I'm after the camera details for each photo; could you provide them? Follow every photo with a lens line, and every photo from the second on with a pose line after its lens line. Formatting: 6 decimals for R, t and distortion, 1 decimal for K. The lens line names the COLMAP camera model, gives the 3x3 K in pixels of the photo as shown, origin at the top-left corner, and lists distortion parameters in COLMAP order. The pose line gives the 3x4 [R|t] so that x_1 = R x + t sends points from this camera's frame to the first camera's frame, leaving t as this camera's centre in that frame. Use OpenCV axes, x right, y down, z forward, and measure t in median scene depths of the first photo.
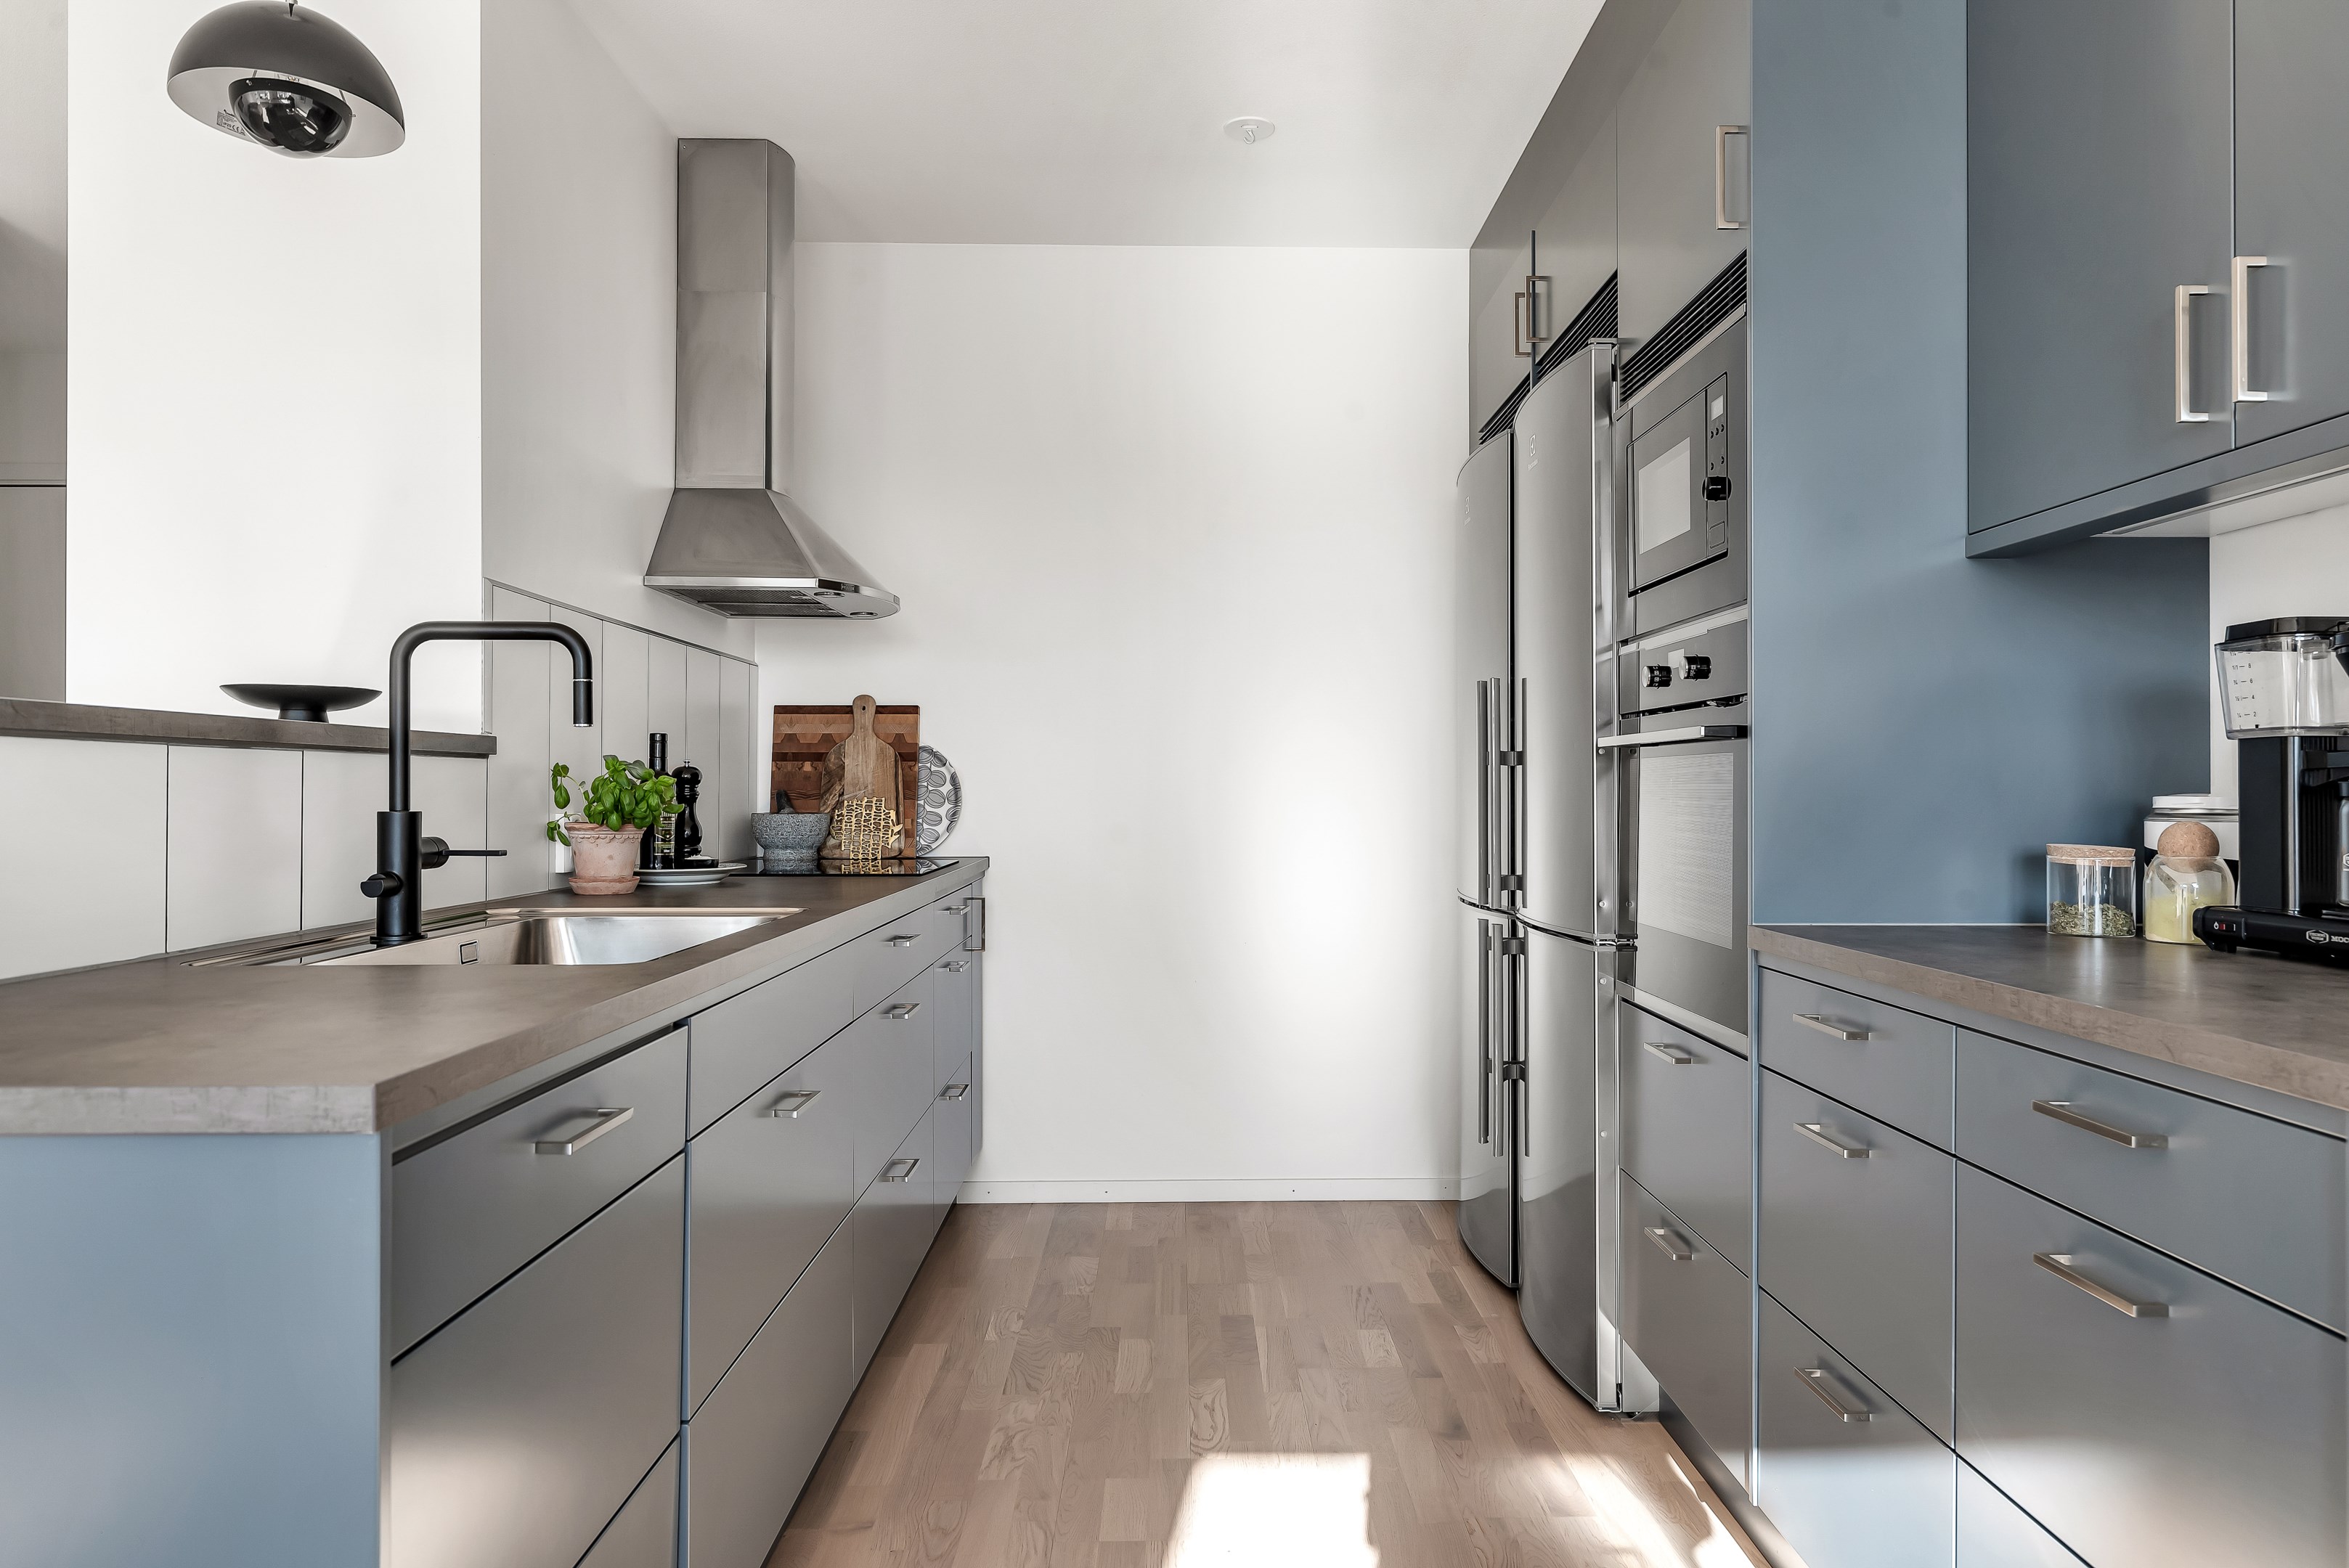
lens RADIAL K [[1518.0, 0, 1189.9], [0, 1518.0, 777.0], [0, 0, 1]] dist [0.002412, -0.002069]
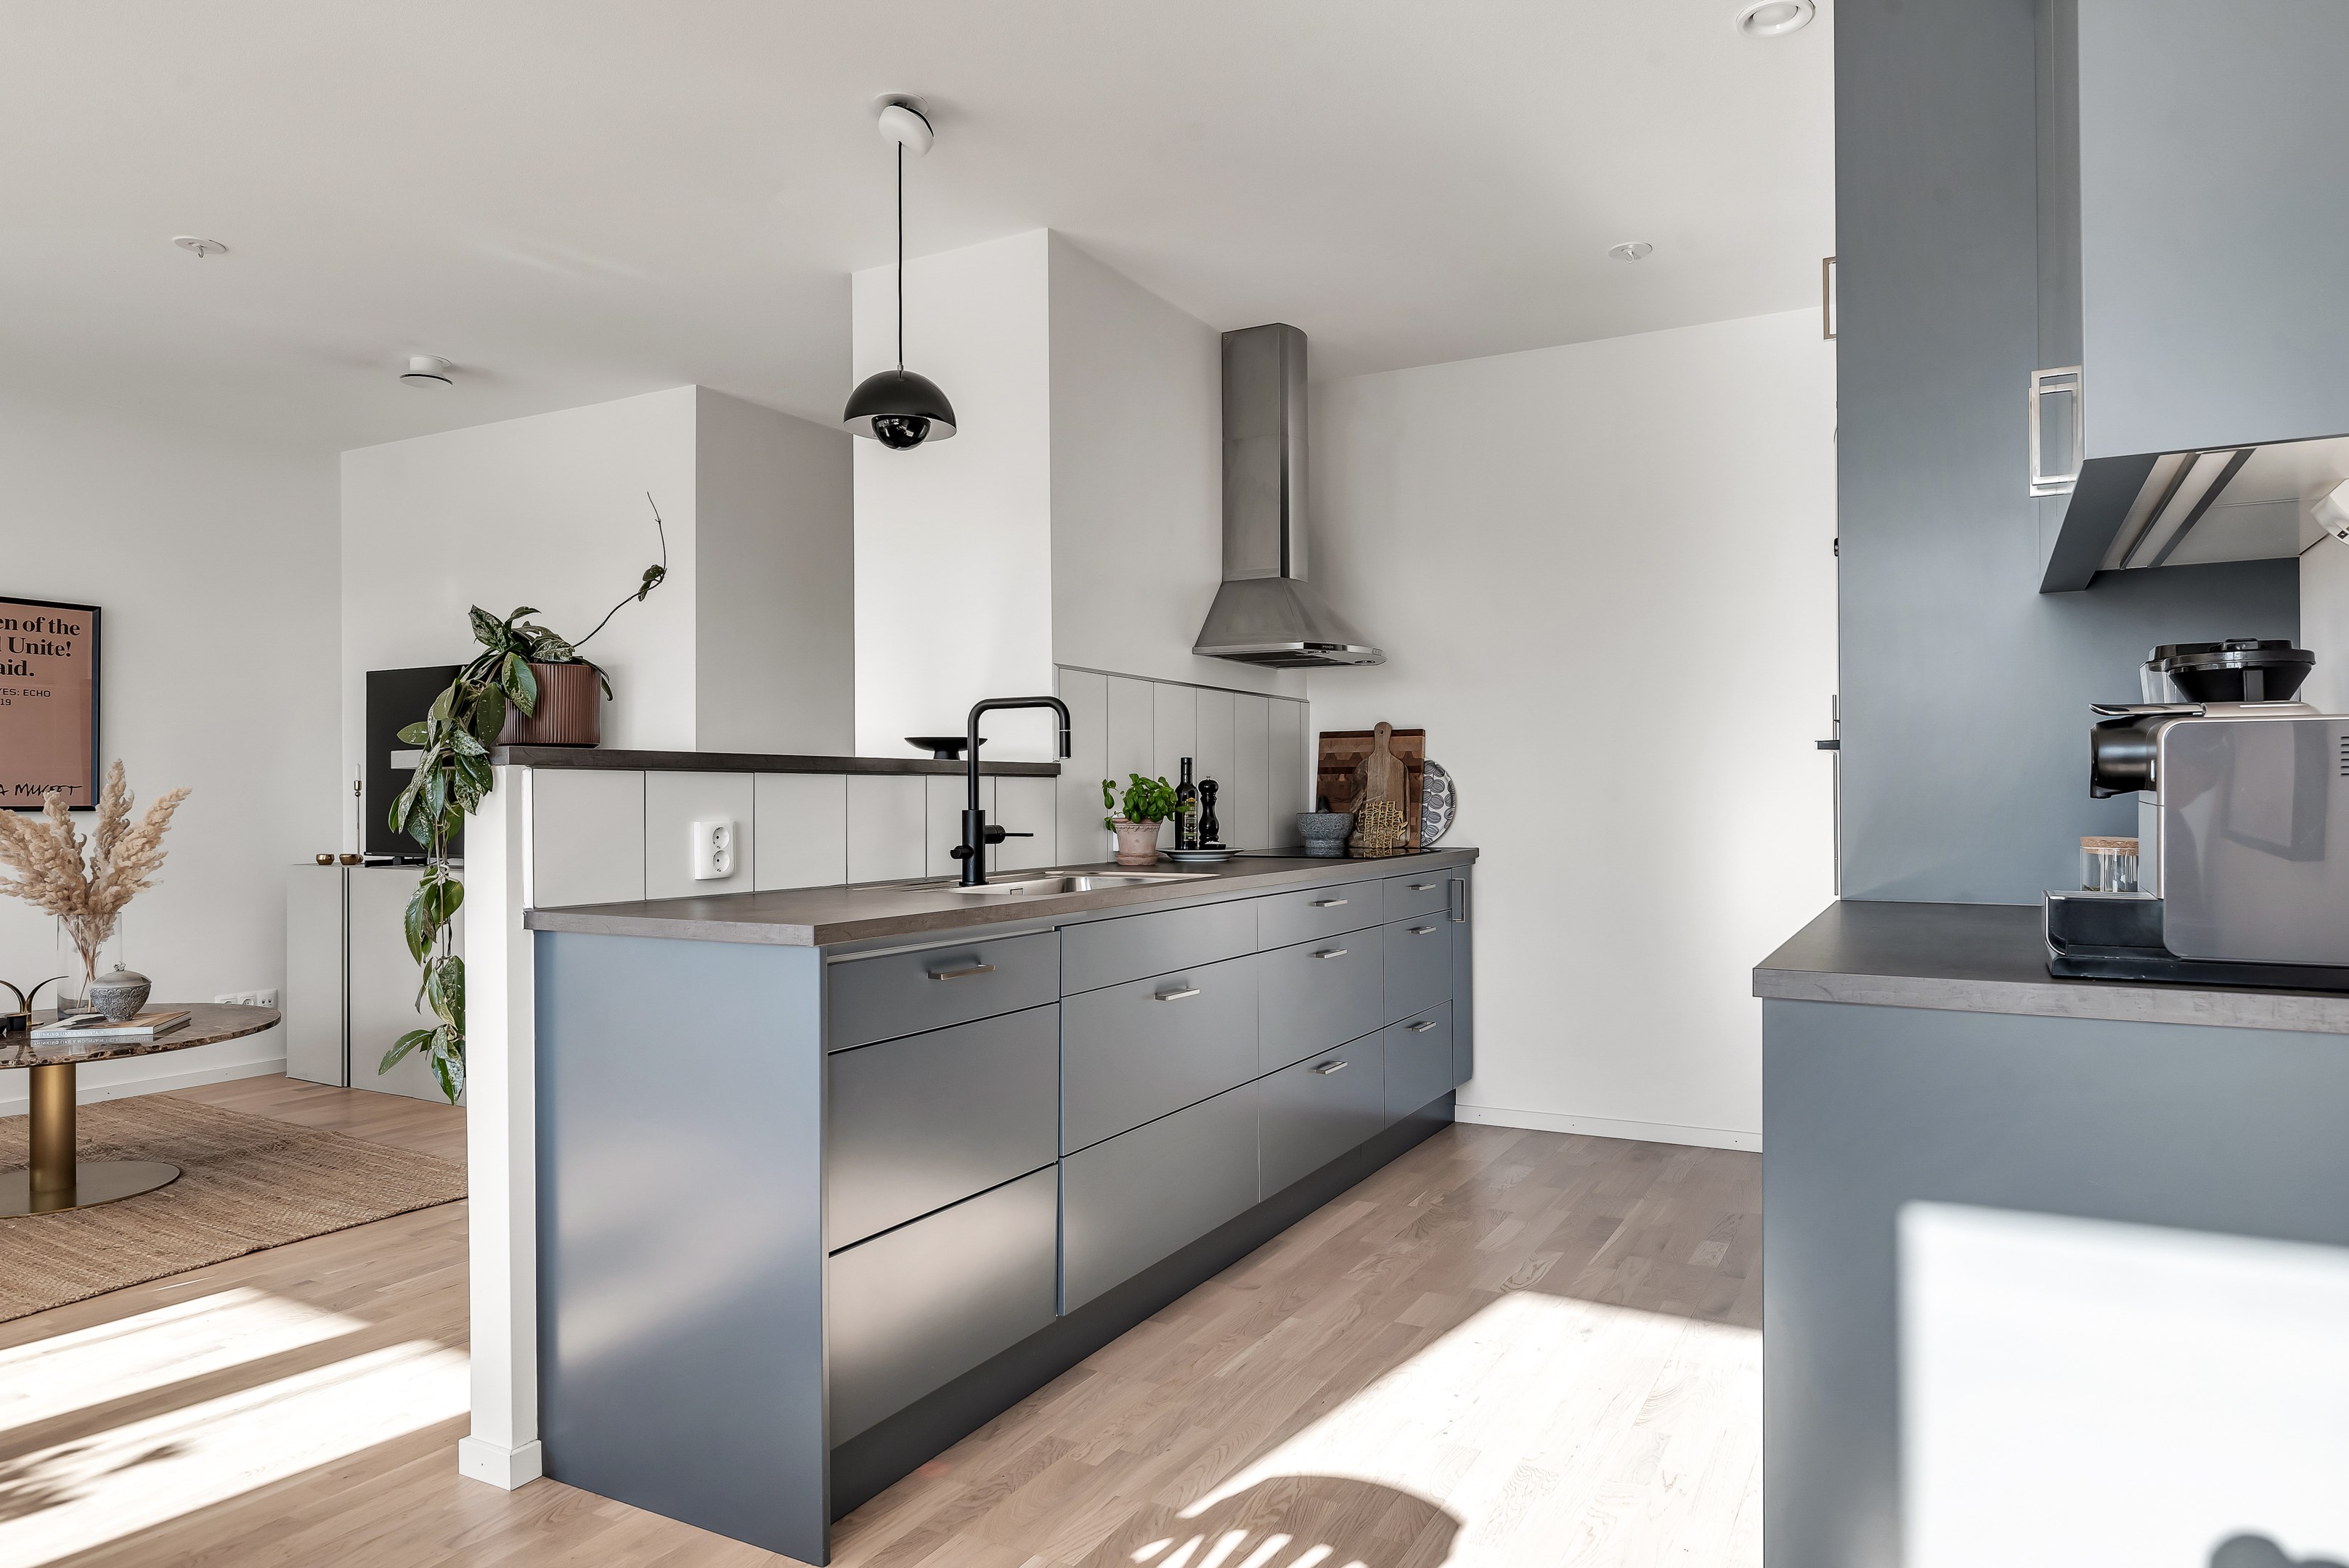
lens RADIAL K [[1402.8, 0, 1172.0], [0, 1402.8, 788.4], [0, 0, 1]] dist [-0.007457, 0.004156]
pose [[0.866776, -0.009225, -0.498613, 0.309102], [0.011138, 0.999938, 0.000863, -0.000478], [0.498574, -0.006302, 0.866824, -0.176416]]
